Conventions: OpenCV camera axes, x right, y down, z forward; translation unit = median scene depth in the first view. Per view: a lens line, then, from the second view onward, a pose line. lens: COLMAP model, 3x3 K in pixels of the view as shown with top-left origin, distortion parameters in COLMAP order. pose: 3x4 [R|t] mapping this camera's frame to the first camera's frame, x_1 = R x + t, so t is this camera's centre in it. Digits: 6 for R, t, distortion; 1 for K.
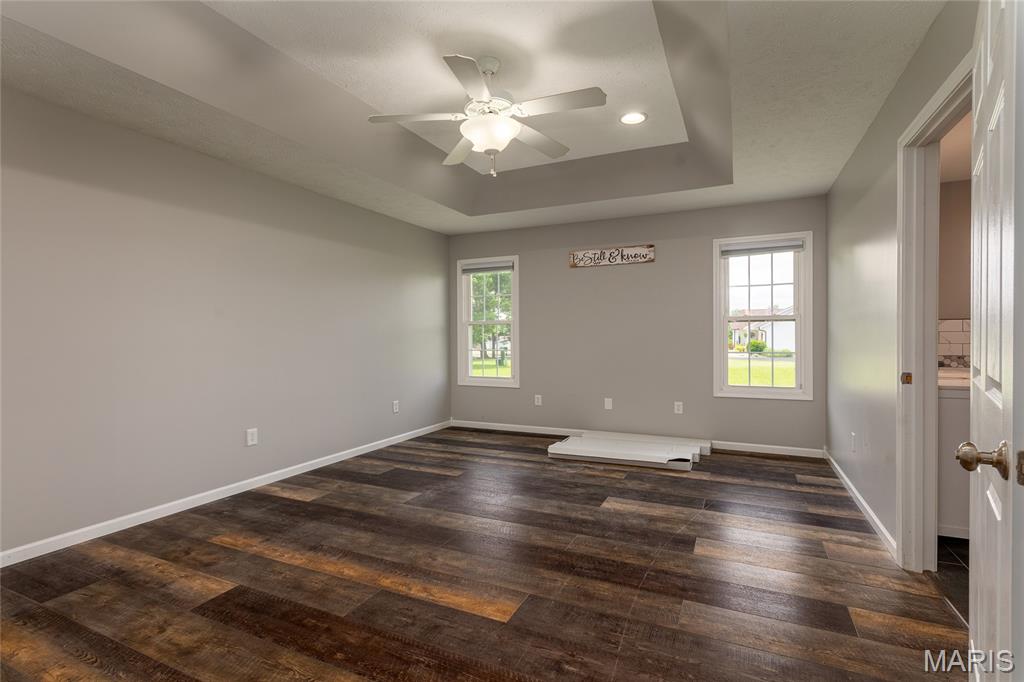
lens RADIAL K [[467.8, 0, 510.7], [0, 467.8, 330.4], [0, 0, 1]] dist [-0.003333, 0.000361]
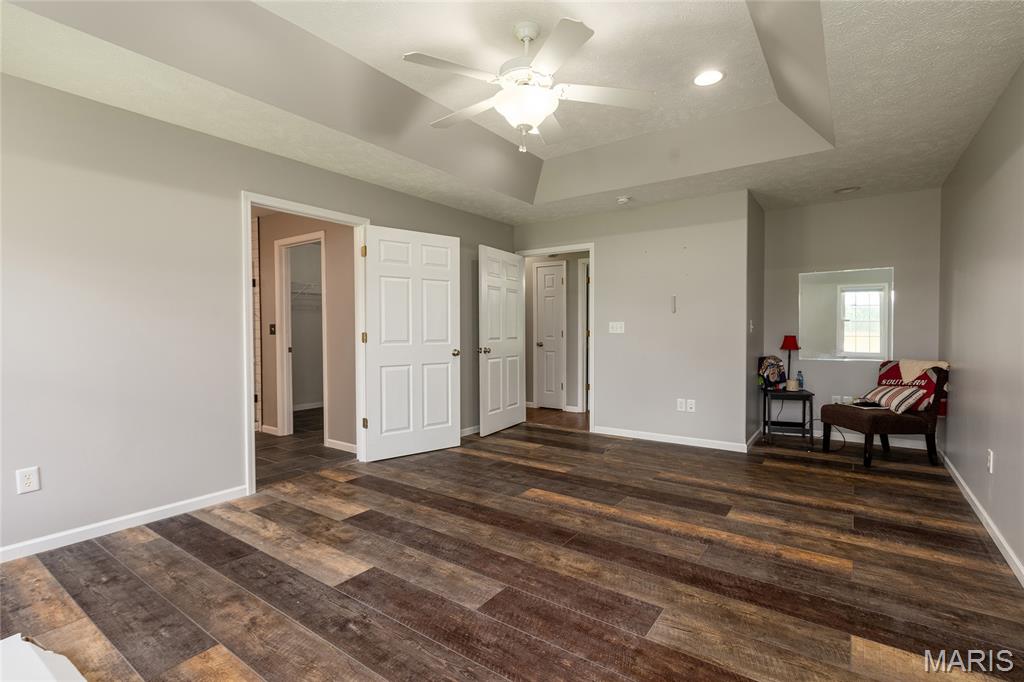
lens RADIAL K [[467.8, 0, 510.7], [0, 467.8, 330.4], [0, 0, 1]] dist [-0.003333, 0.000361]
pose [[-0.984430, 0.008792, 0.175556, -0.180323], [0.007273, 0.999930, -0.009299, 0.019352], [-0.175626, -0.007877, -0.984426, 2.016786]]
